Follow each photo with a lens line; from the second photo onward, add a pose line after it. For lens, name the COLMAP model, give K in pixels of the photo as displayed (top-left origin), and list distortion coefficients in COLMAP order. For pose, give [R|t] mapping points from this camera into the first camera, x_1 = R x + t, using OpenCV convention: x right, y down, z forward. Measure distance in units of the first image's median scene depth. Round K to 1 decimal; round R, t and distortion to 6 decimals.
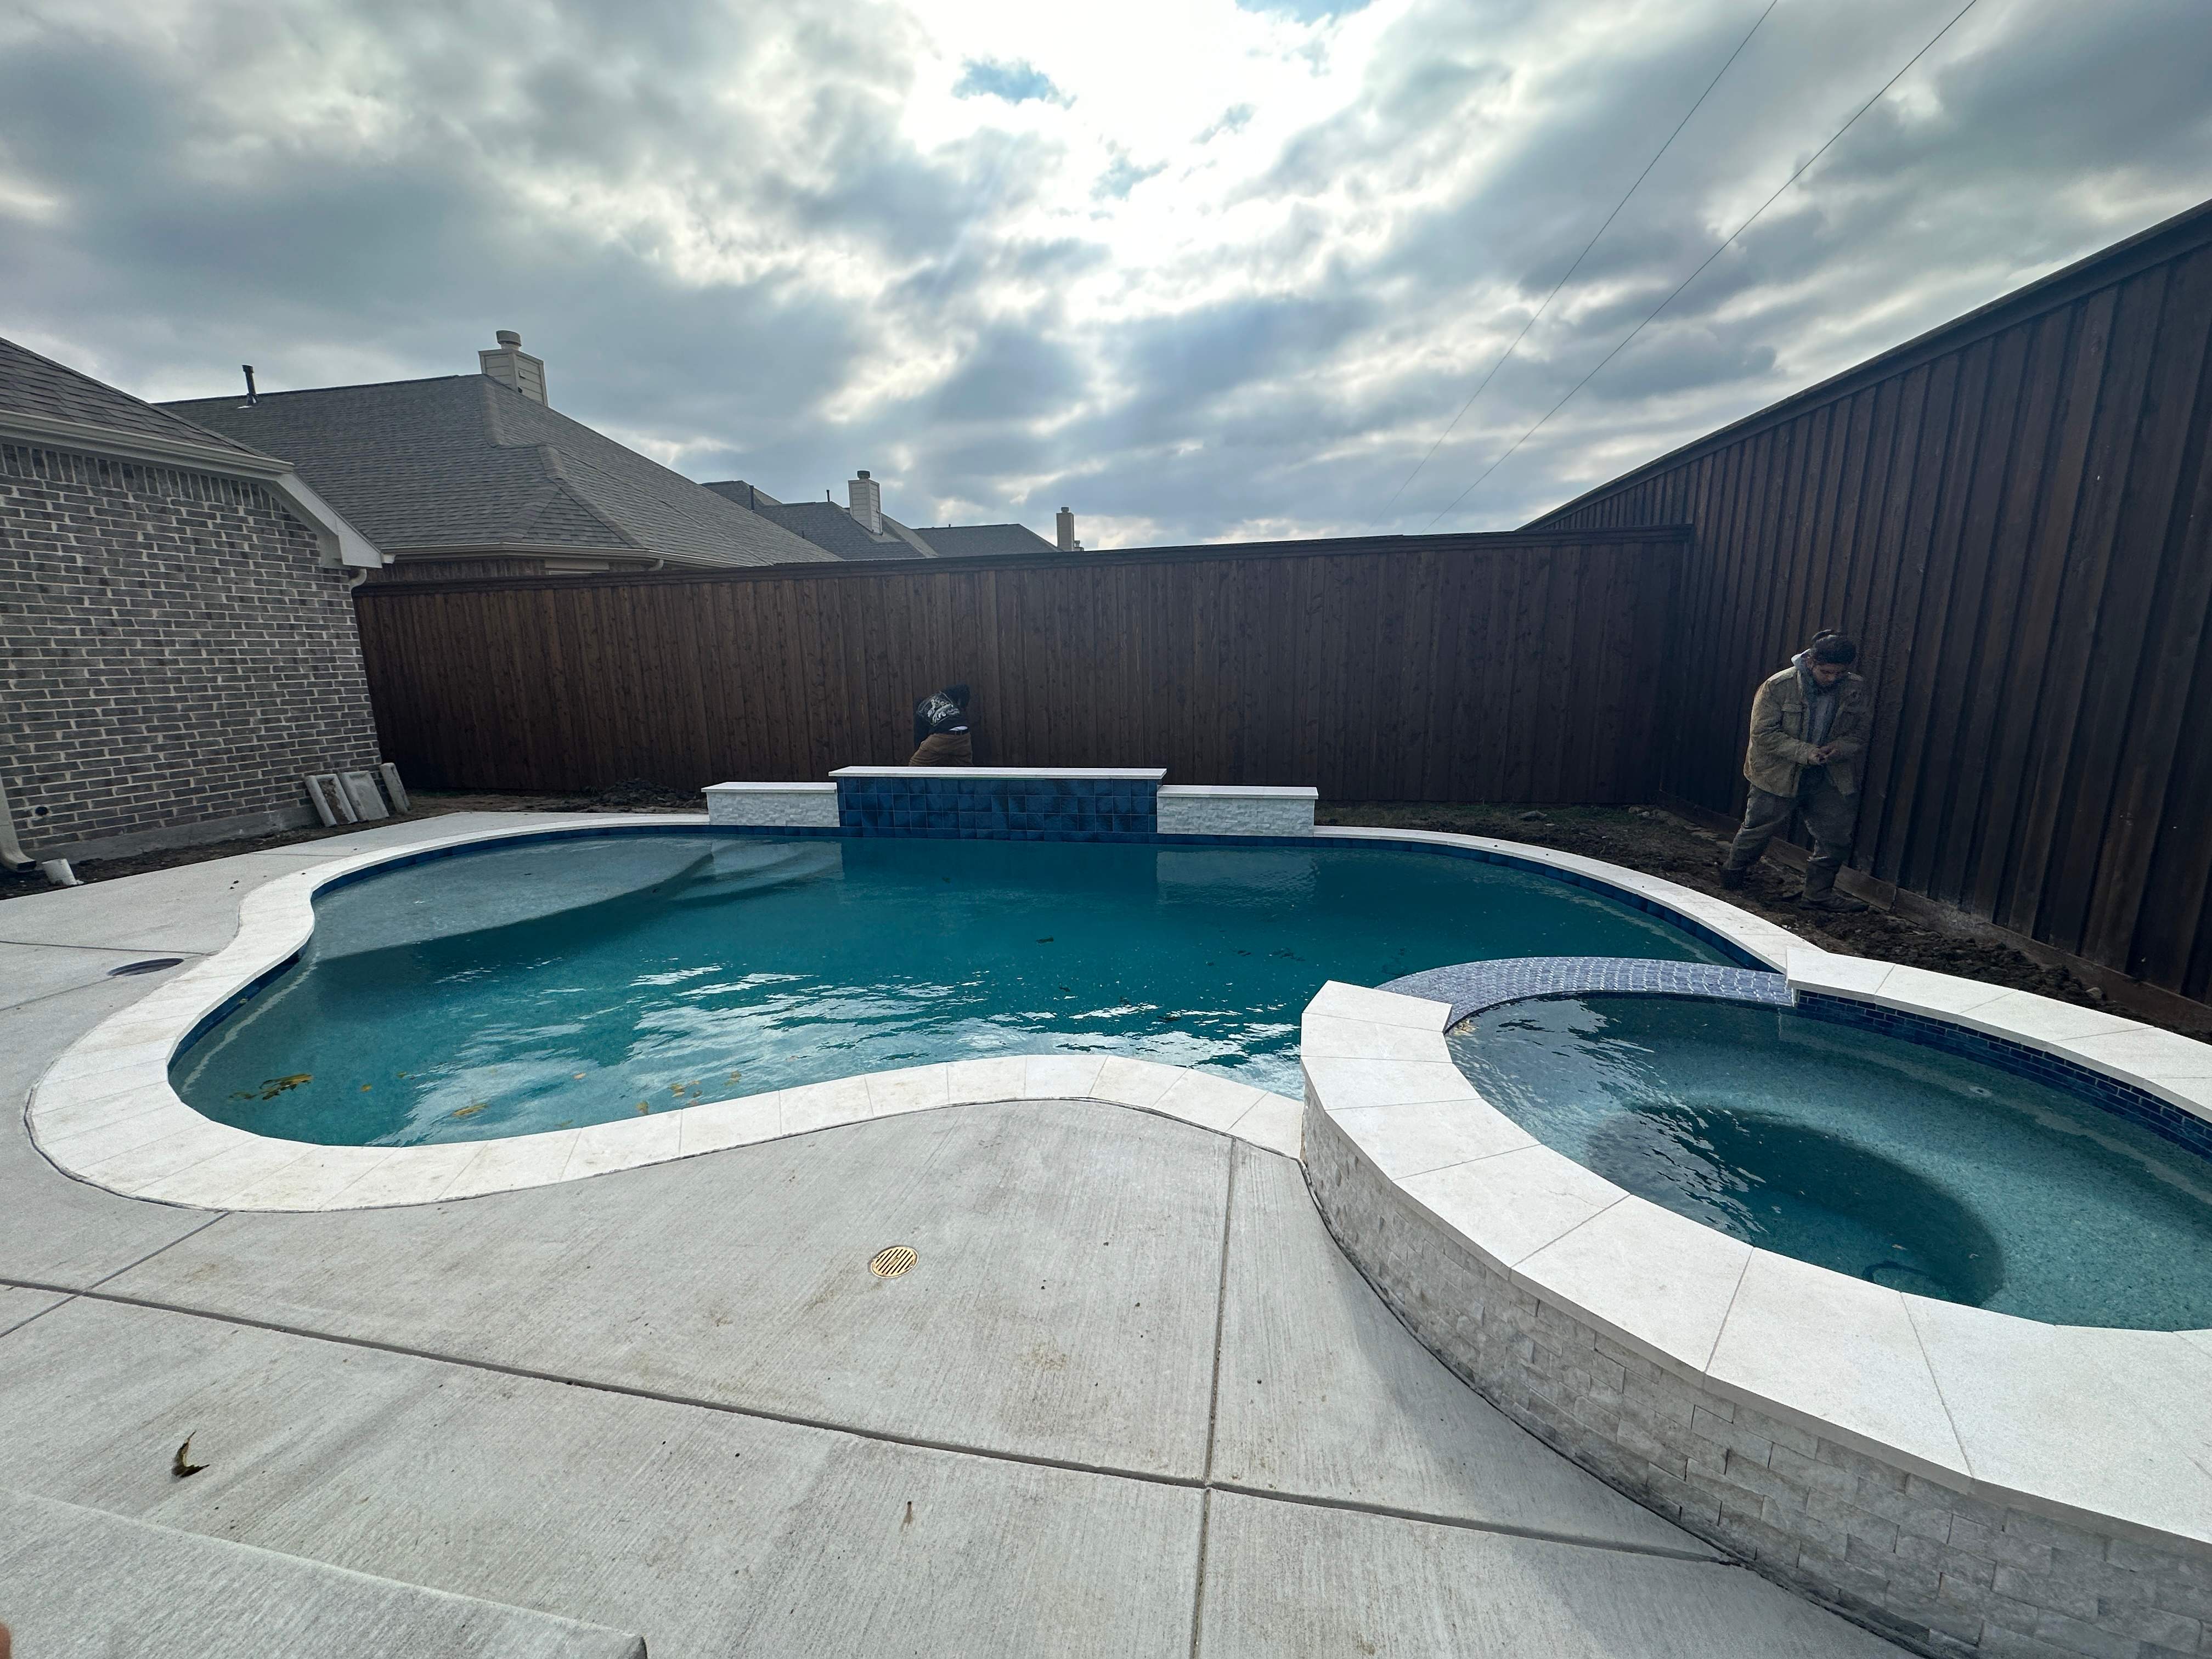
lens RADIAL K [[876.4, 0, 1104.1], [0, 876.4, 835.2], [0, 0, 1]] dist [-0.005916, 0.000511]
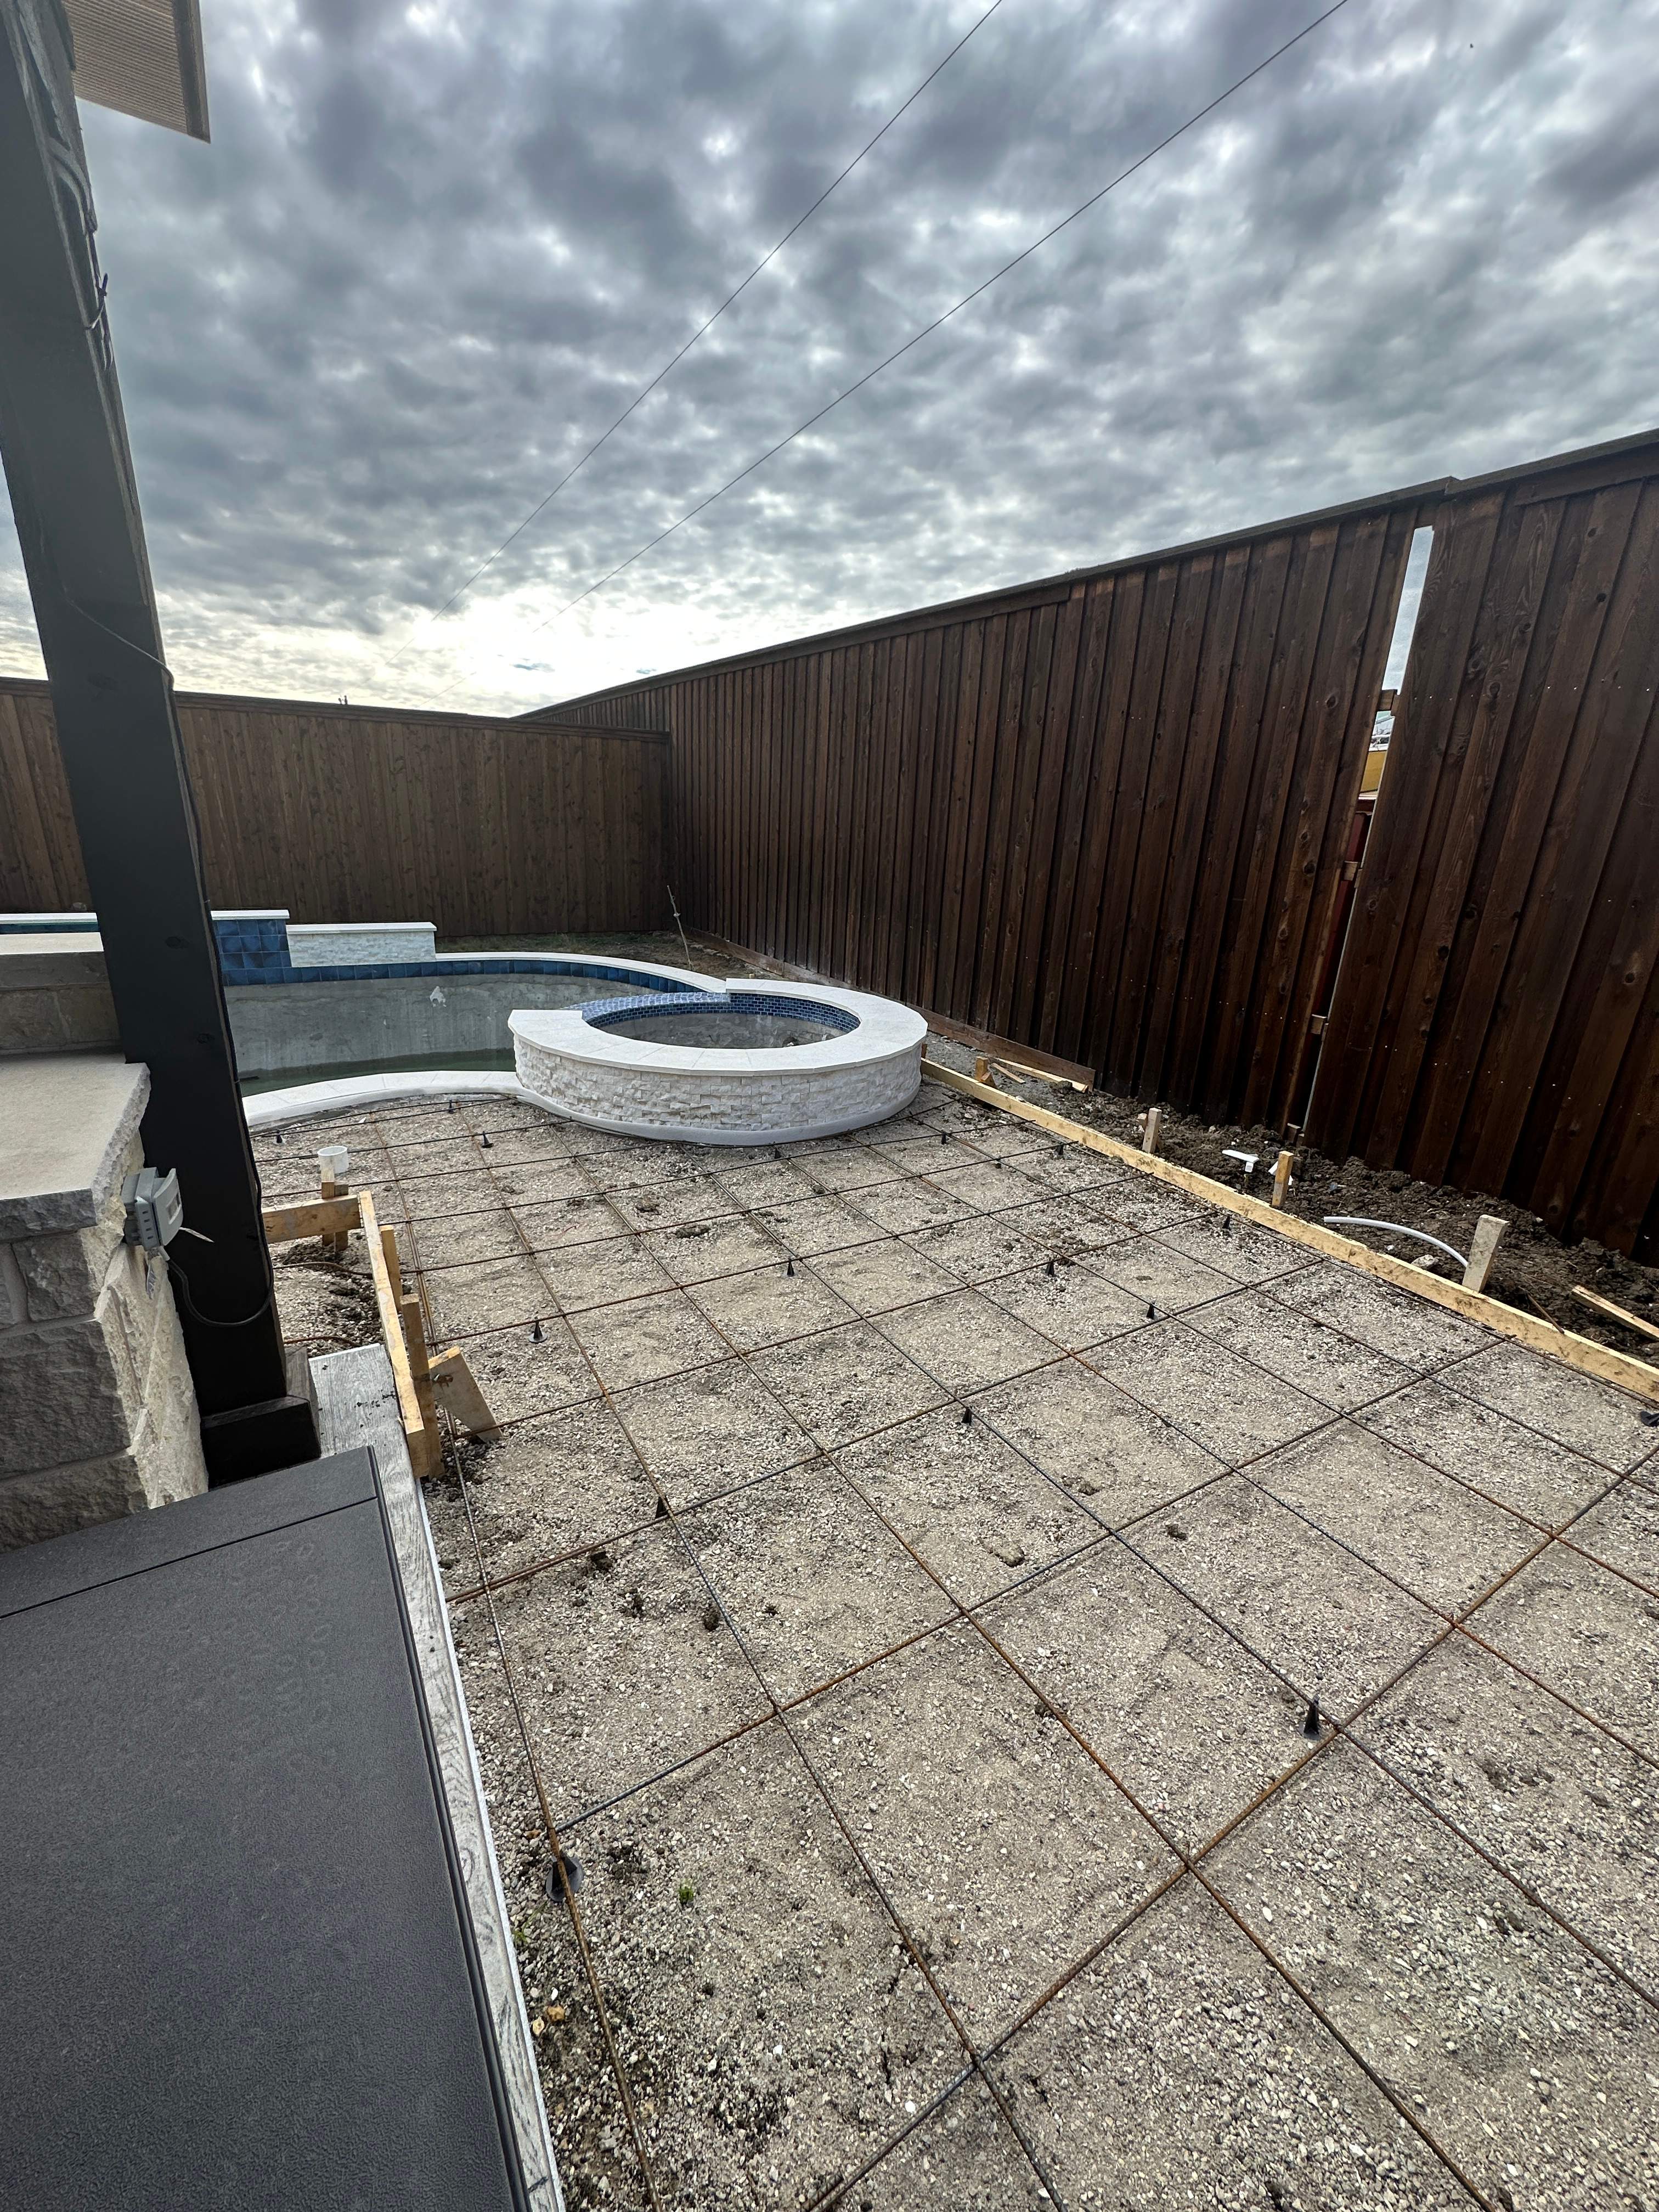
lens RADIAL K [[876.4, 0, 830.3], [0, 876.4, 1107.0], [0, 0, 1]] dist [-0.005916, 0.000511]
pose [[0.742810, -0.165346, 0.648764, -0.179800], [0.081034, 0.984103, 0.158031, 0.051232], [-0.664580, -0.064815, 0.744400, -0.309299]]
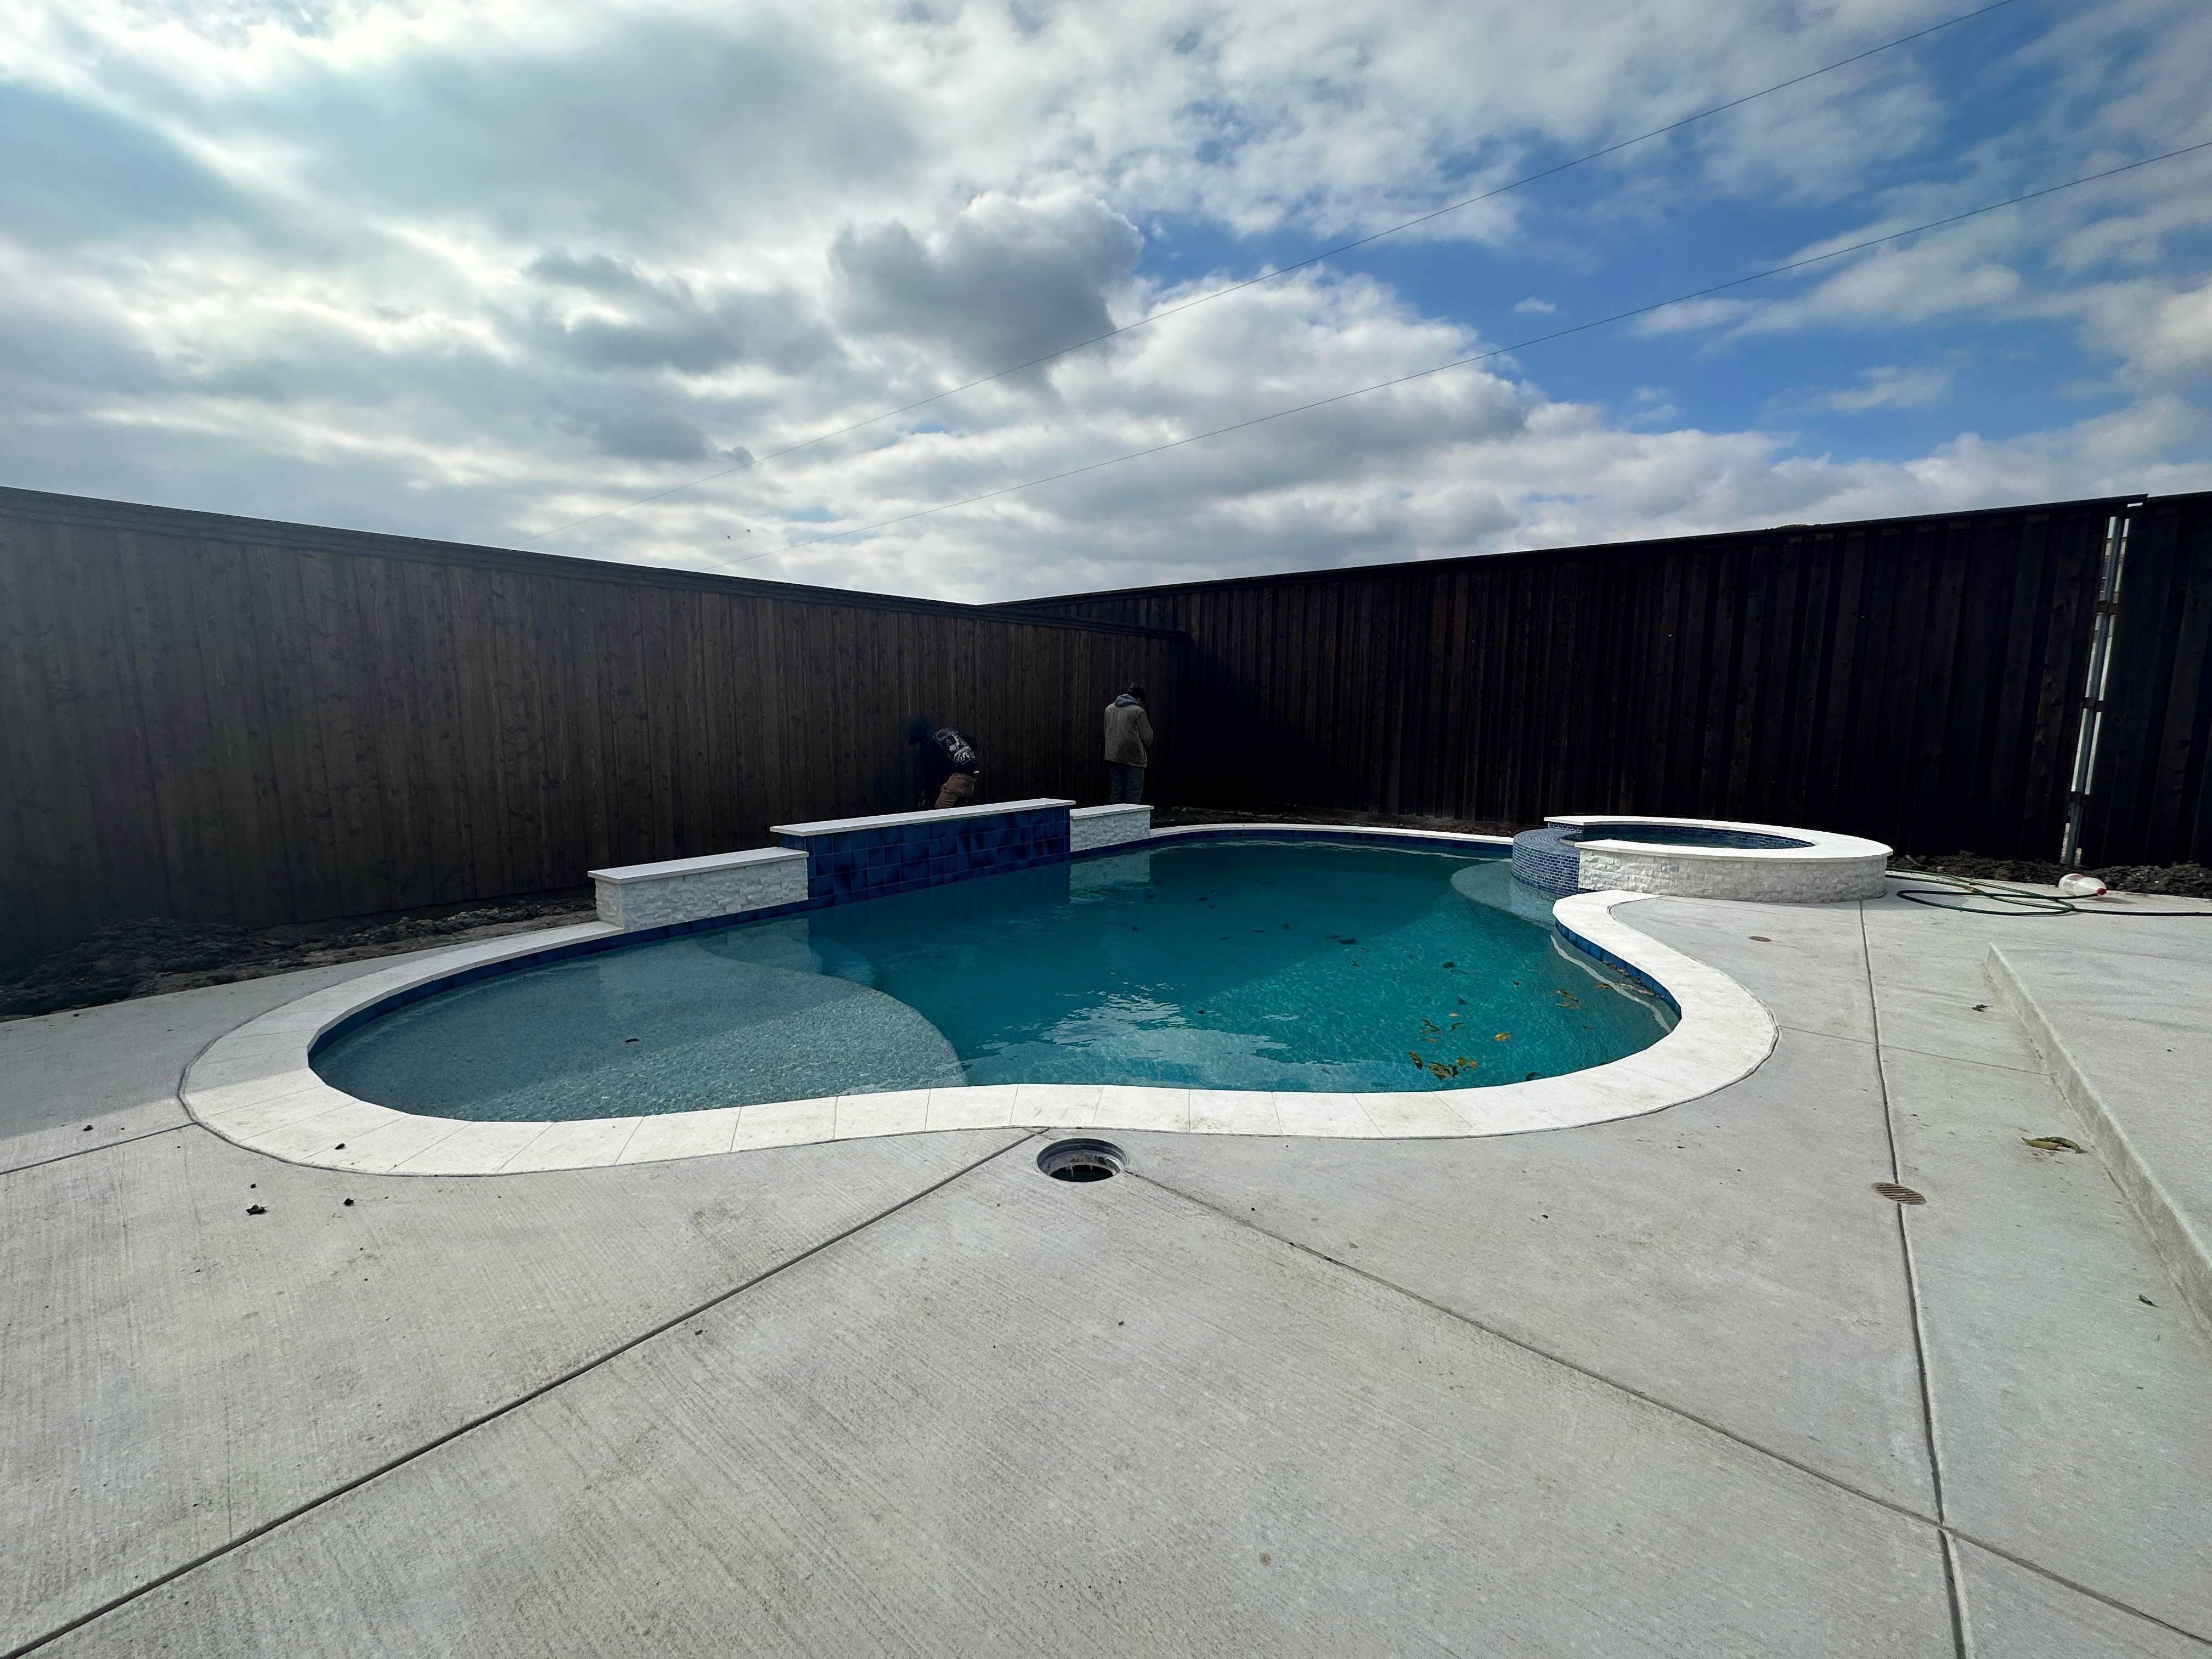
lens RADIAL K [[876.4, 0, 1109.5], [0, 876.4, 829.4], [0, 0, 1]] dist [-0.005916, 0.000511]
pose [[0.474014, -0.096198, 0.875246, -0.890338], [0.168378, 0.985574, 0.017134, -0.041054], [-0.864268, 0.139250, 0.483374, 0.380752]]
